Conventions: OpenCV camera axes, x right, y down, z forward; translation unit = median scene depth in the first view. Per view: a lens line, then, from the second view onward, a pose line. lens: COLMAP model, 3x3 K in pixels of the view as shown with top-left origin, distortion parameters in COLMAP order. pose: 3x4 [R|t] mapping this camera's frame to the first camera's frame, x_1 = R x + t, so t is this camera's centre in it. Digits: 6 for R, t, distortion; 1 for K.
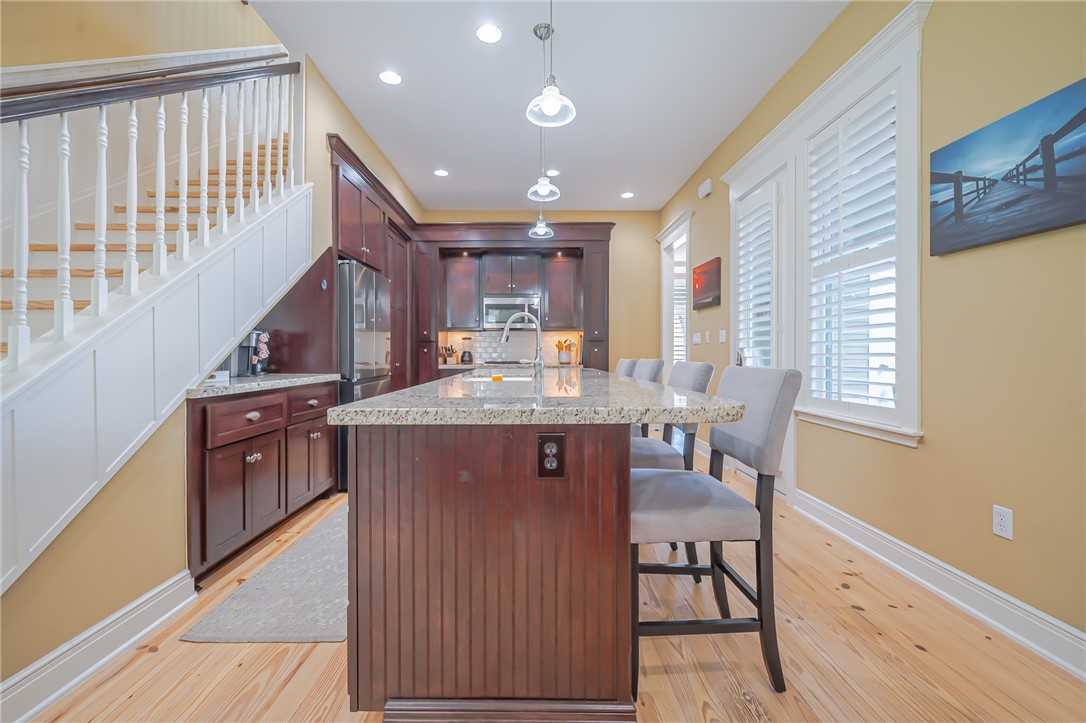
lens RADIAL K [[446.9, 0, 530.7], [0, 446.9, 356.4], [0, 0, 1]] dist [-0.002027, -0.000080]
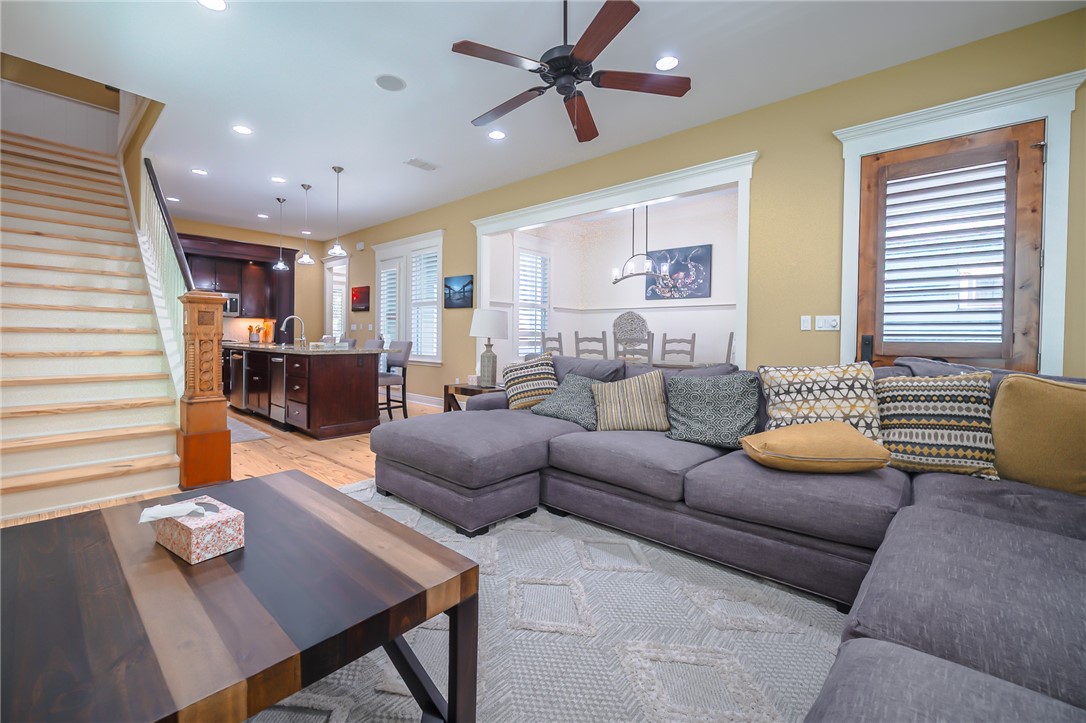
lens RADIAL K [[446.3, 0, 520.0], [0, 446.3, 341.7], [0, 0, 1]] dist [-0.000512, -0.000086]
pose [[0.681105, 0.002219, 0.732182, -0.621675], [-0.008556, 0.999951, 0.004928, 0.001547], [-0.732136, -0.009621, 0.681091, -0.905635]]
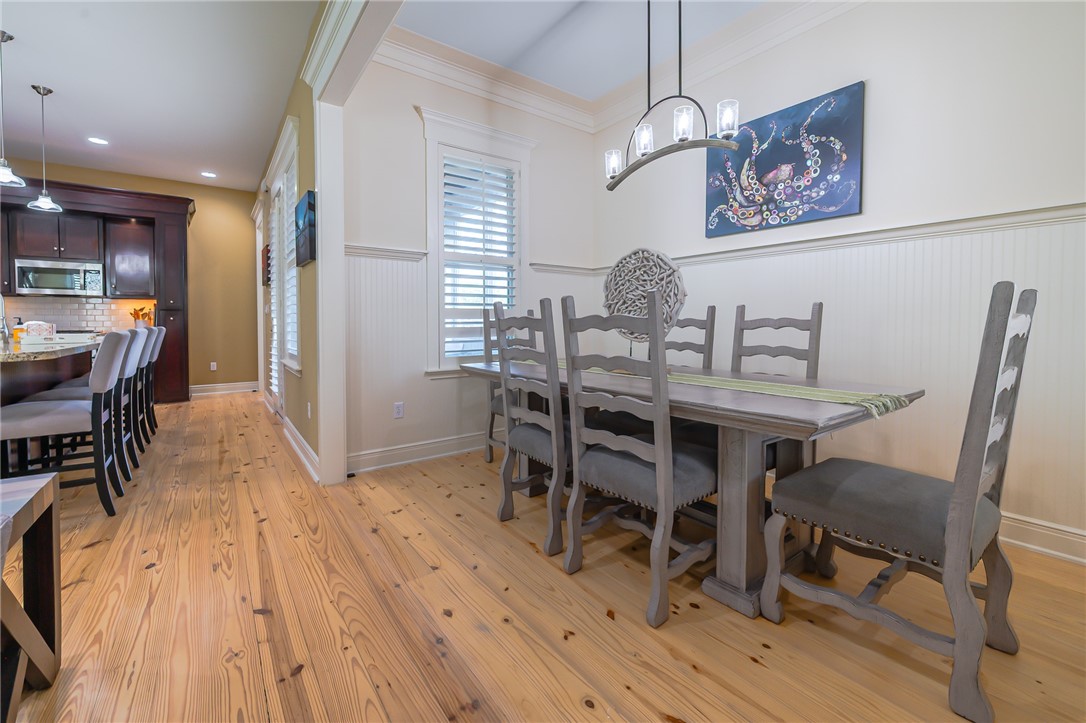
lens RADIAL K [[444.5, 0, 543.7], [0, 444.5, 330.2], [0, 0, 1]] dist [-0.007878, -0.000141]
pose [[0.799537, -0.009528, 0.600541, 0.331576], [0.002323, 0.999916, 0.012771, 0.002541], [-0.600612, -0.008816, 0.799492, -0.522634]]
